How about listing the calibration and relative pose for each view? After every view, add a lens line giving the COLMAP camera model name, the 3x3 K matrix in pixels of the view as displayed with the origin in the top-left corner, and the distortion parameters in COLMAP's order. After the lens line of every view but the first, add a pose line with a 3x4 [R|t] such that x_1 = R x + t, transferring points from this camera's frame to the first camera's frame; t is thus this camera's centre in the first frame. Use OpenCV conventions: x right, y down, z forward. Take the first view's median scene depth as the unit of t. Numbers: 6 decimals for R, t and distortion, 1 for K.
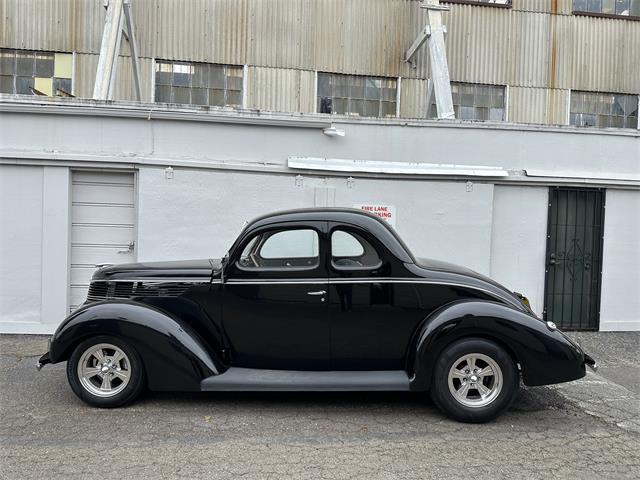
lens RADIAL K [[448.2, 0, 315.1], [0, 448.2, 240.3], [0, 0, 1]] dist [0.062565, -0.087728]
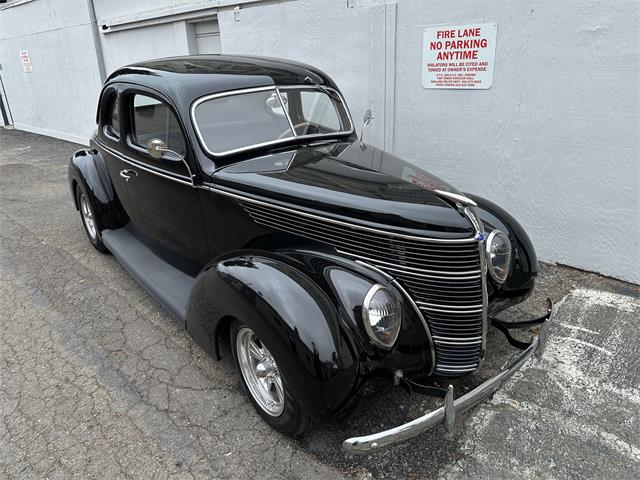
lens RADIAL K [[451.9, 0, 313.4], [0, 451.9, 232.3], [0, 0, 1]] dist [0.005525, -0.007358]
pose [[0.635968, 0.228541, -0.737098, 0.536477], [0.040932, 0.943808, 0.327948, -0.029953], [0.770629, -0.238736, 0.590877, 0.496646]]
